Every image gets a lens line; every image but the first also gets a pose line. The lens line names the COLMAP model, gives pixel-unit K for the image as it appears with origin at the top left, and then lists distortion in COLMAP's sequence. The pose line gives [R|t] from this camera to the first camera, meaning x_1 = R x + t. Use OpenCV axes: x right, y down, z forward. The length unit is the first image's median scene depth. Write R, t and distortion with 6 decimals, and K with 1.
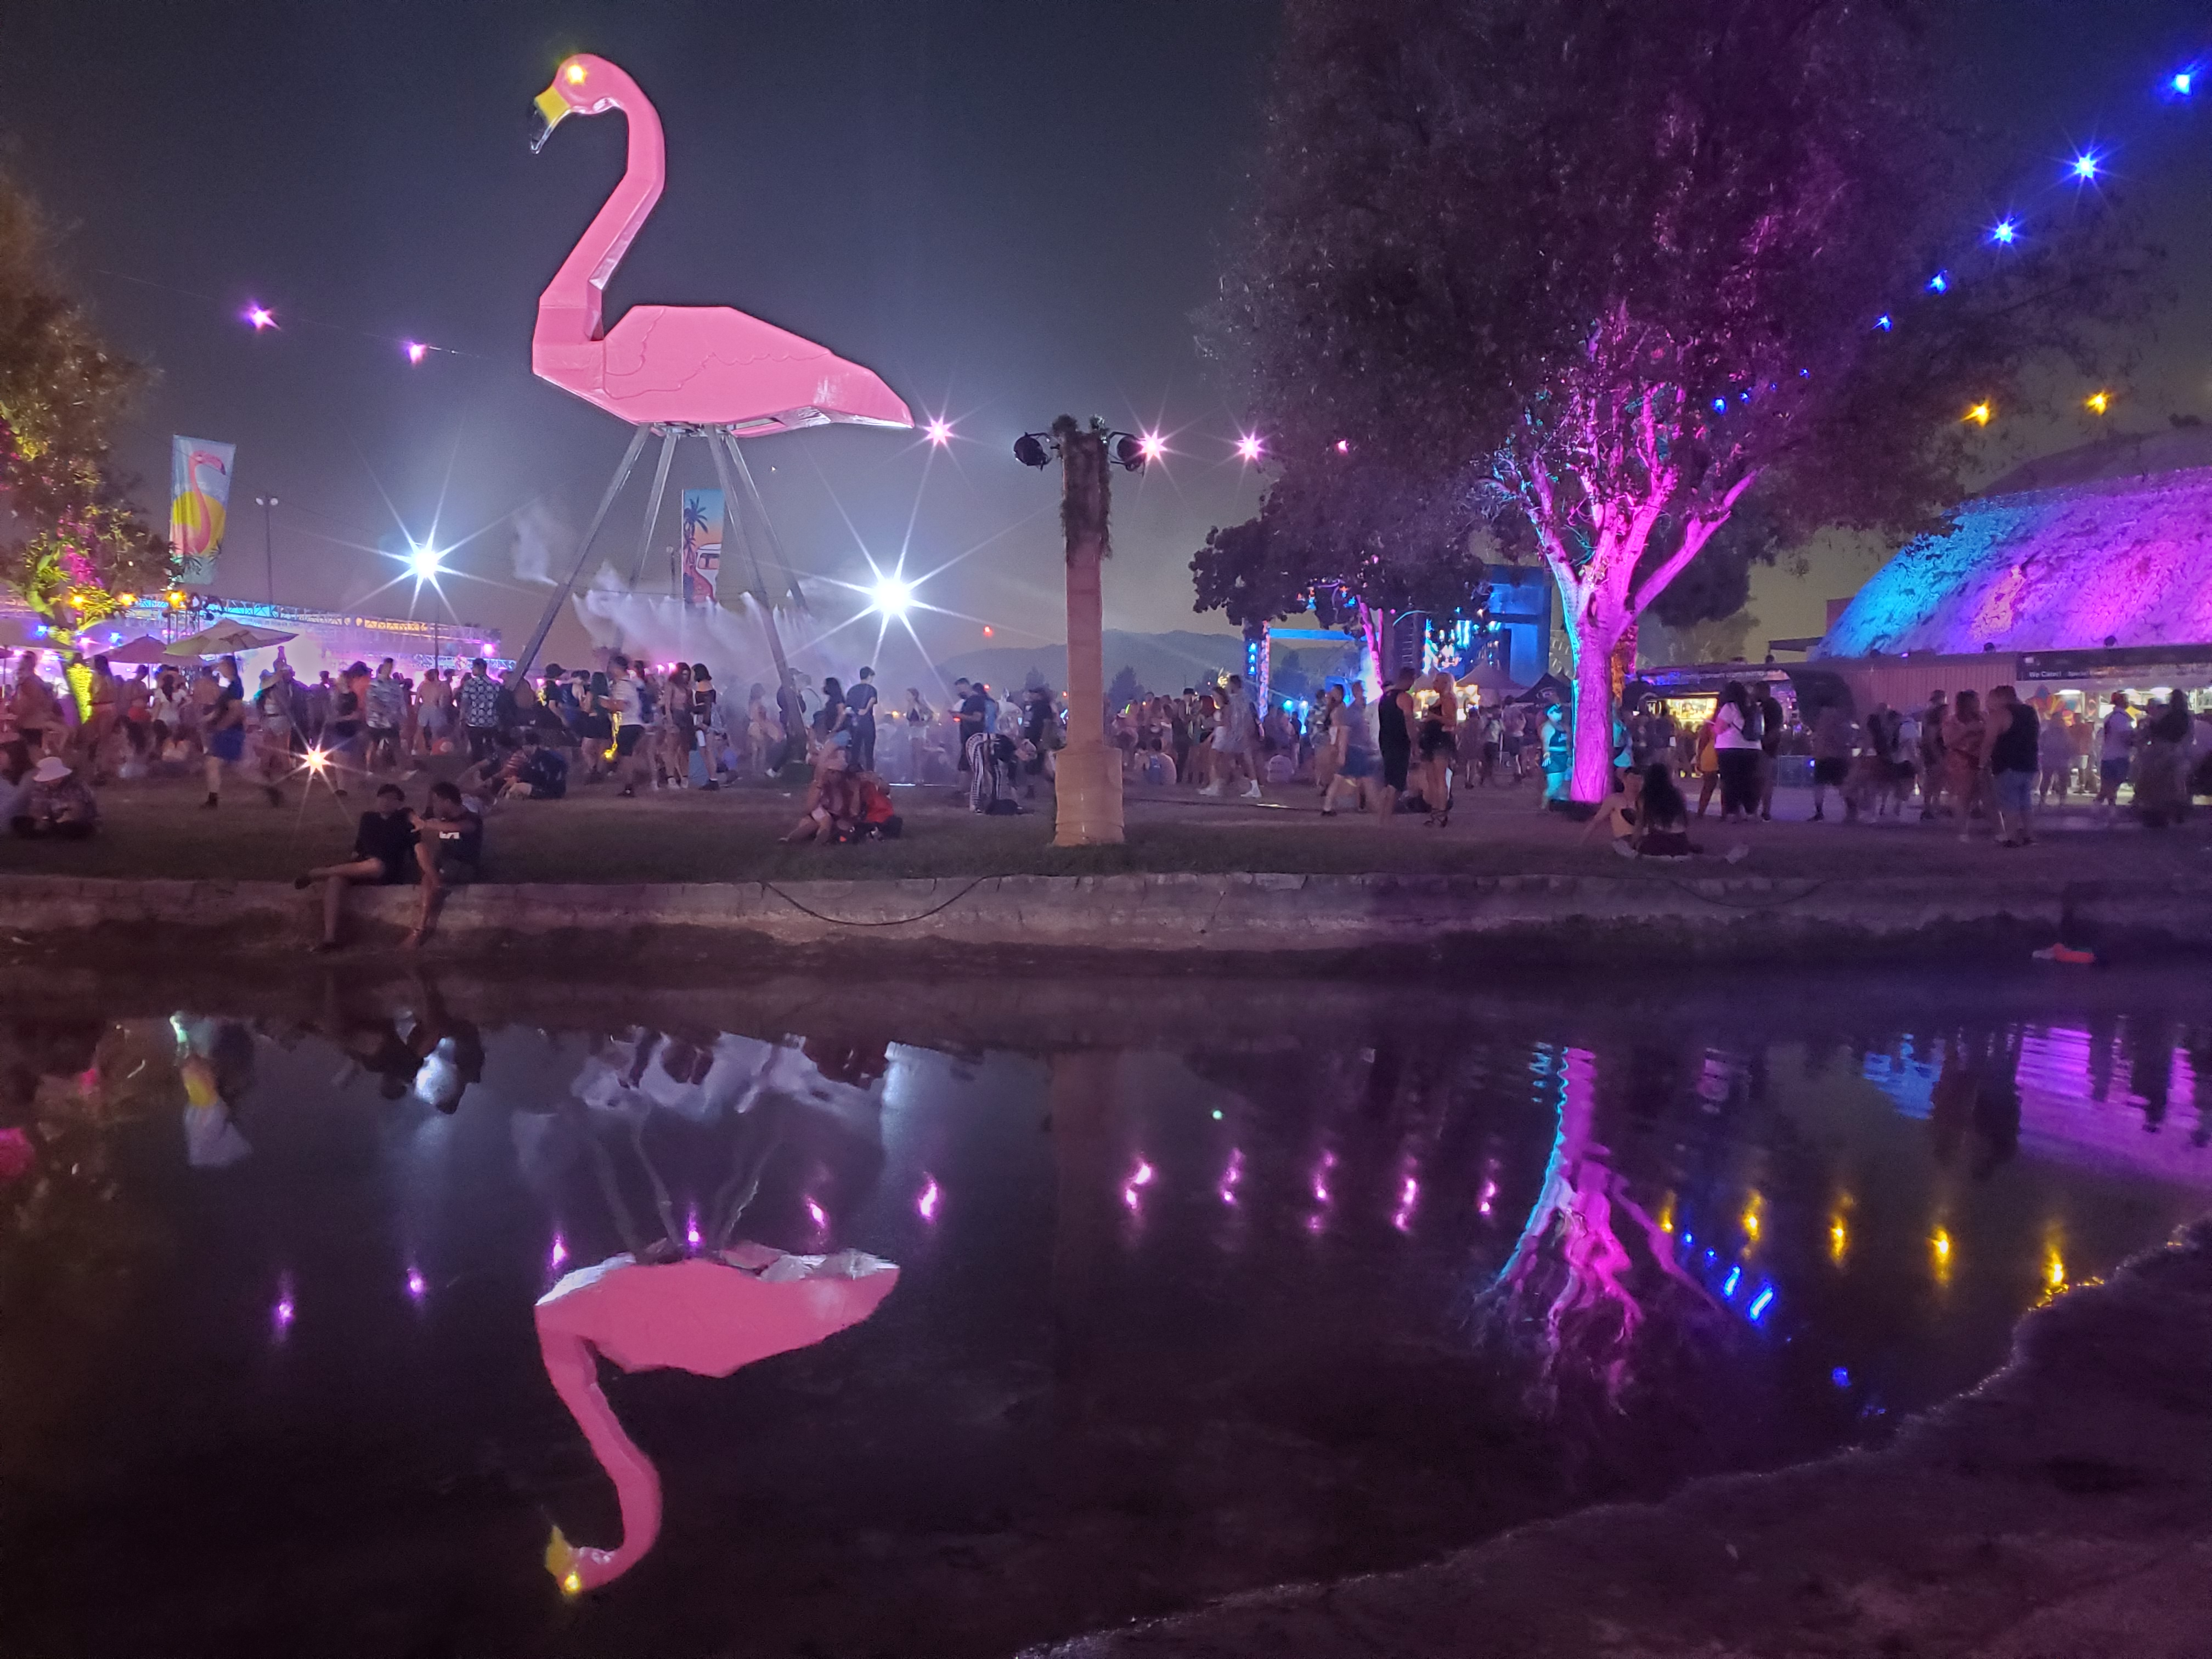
lens RADIAL K [[1677.3, 0, 1102.8], [0, 1677.3, 831.3], [0, 0, 1]] dist [0.007812, -0.027376]
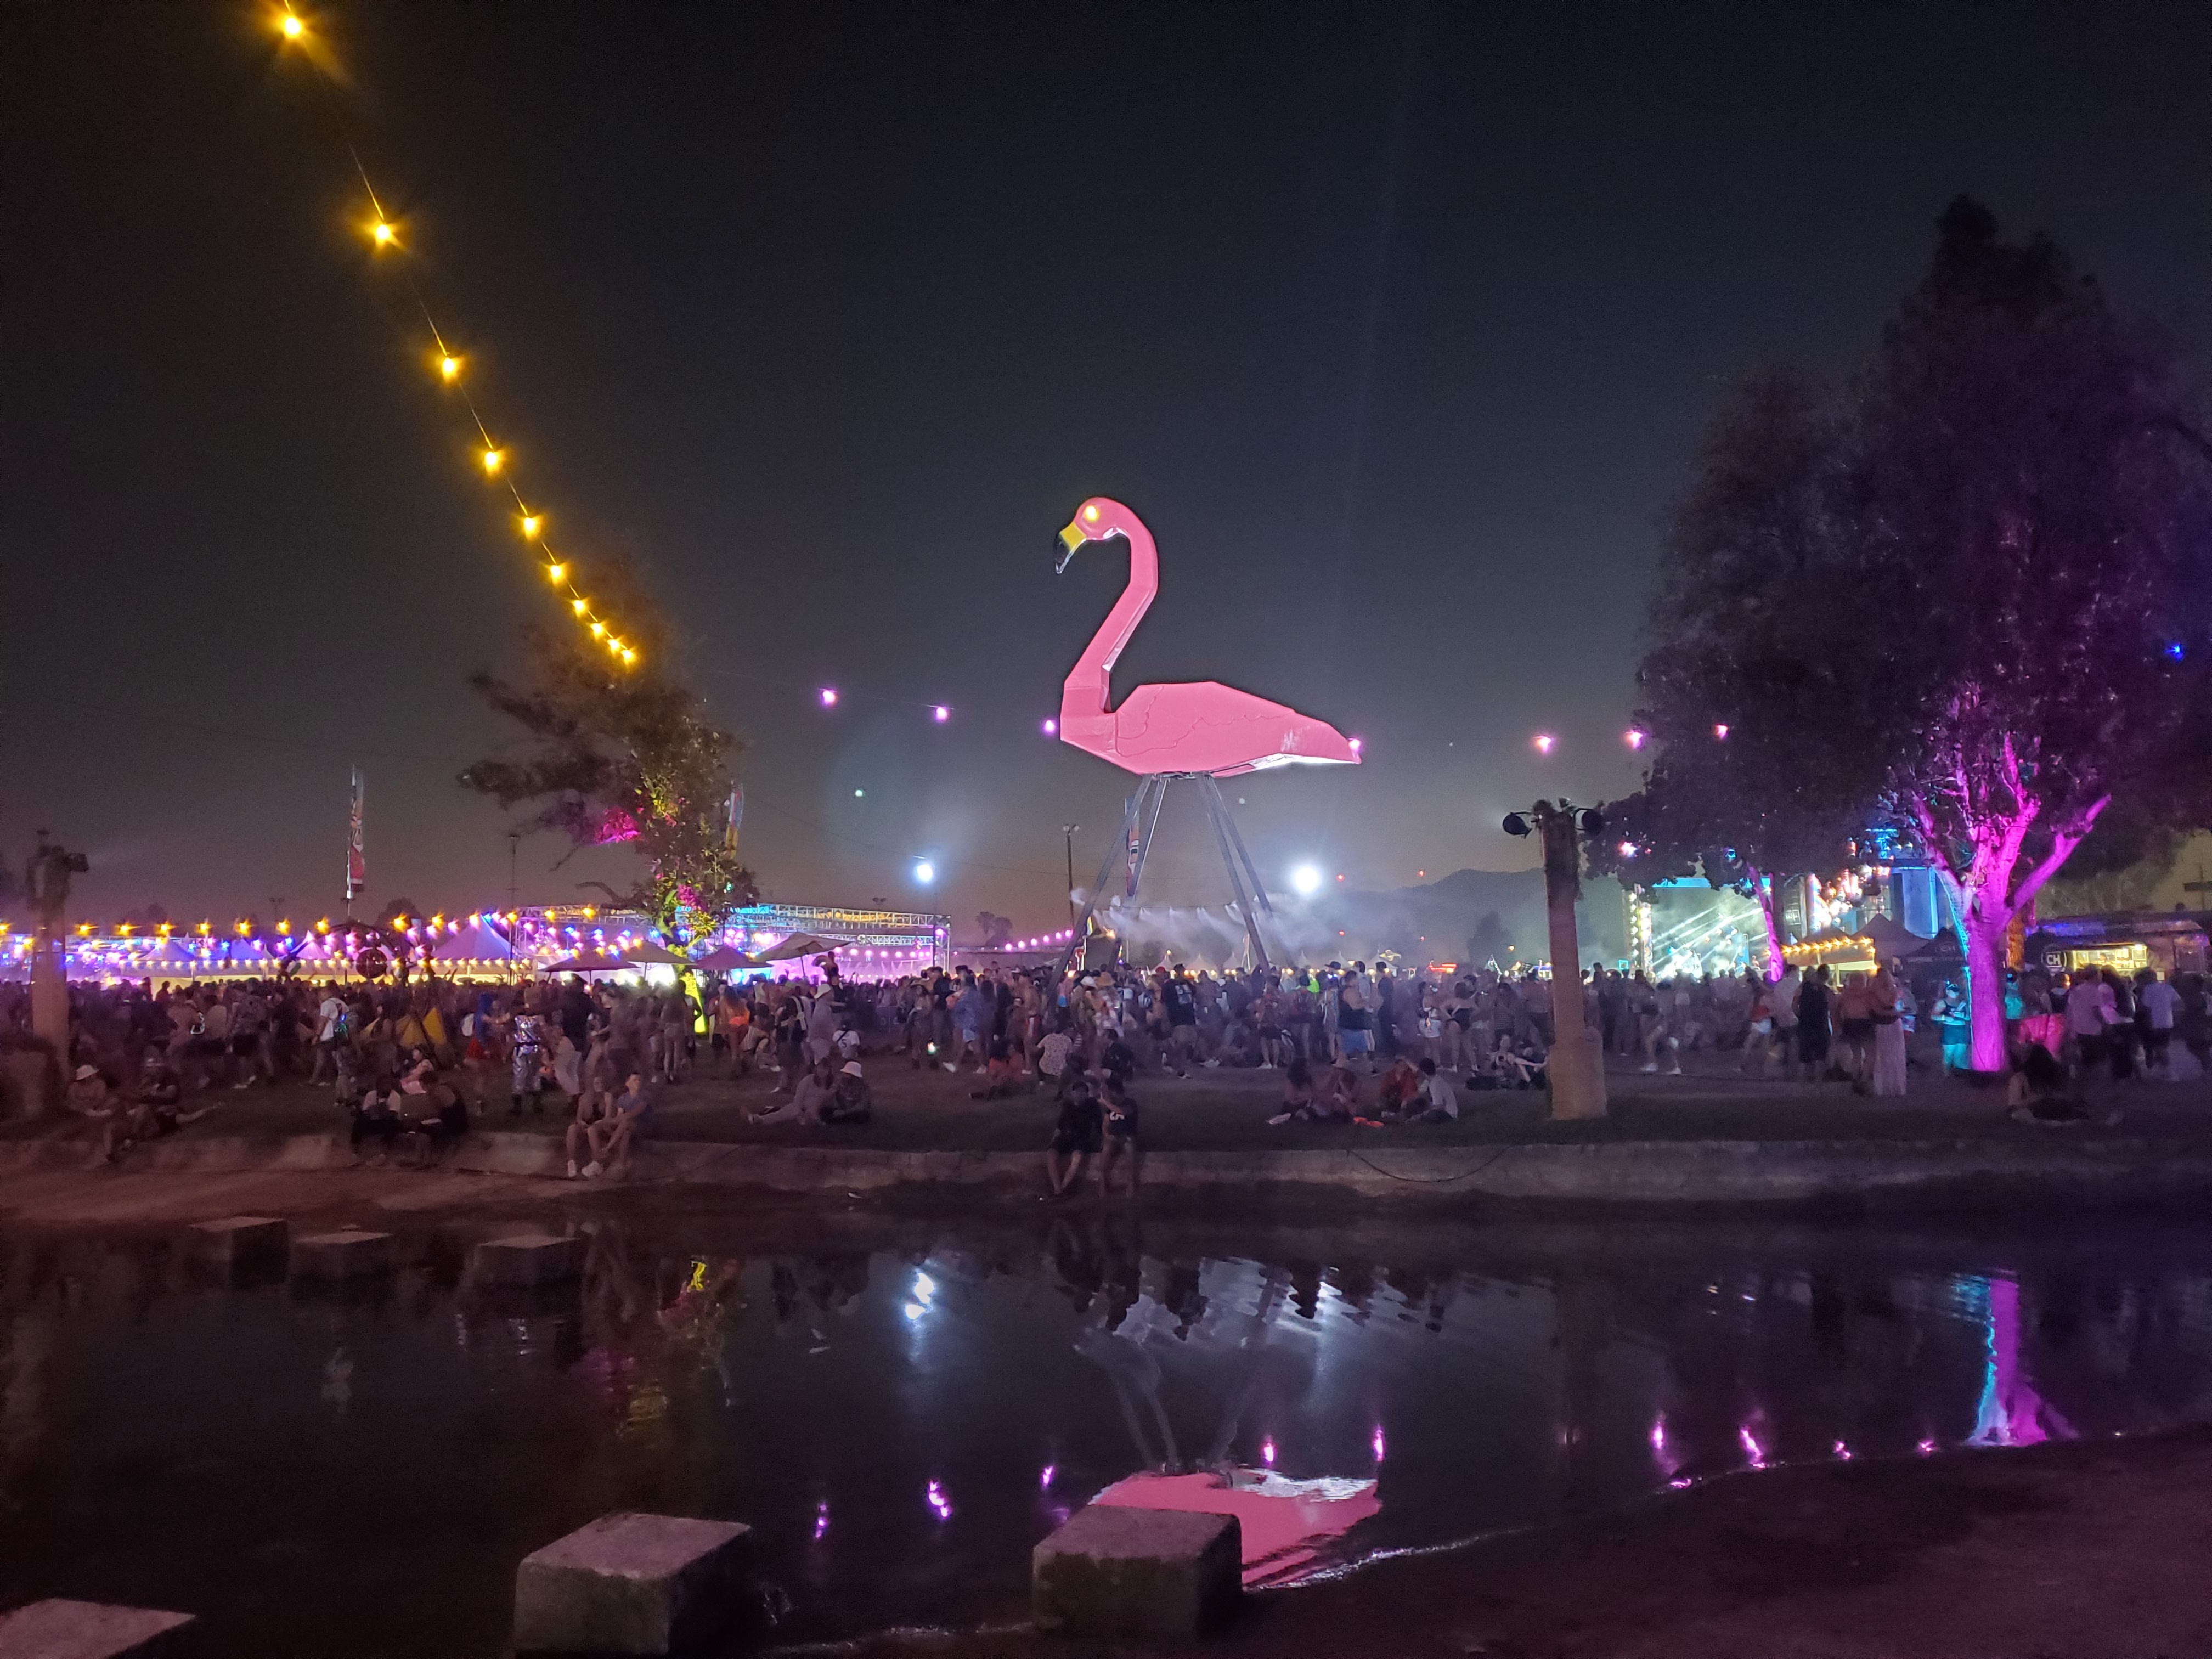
lens RADIAL K [[1677.3, 0, 1103.2], [0, 1677.3, 810.3], [0, 0, 1]] dist [0.007812, -0.027376]
pose [[0.978053, -0.048778, -0.202565, -0.084593], [0.015505, 0.986553, -0.162702, -0.019721], [0.207778, 0.155991, 0.965658, -0.349645]]
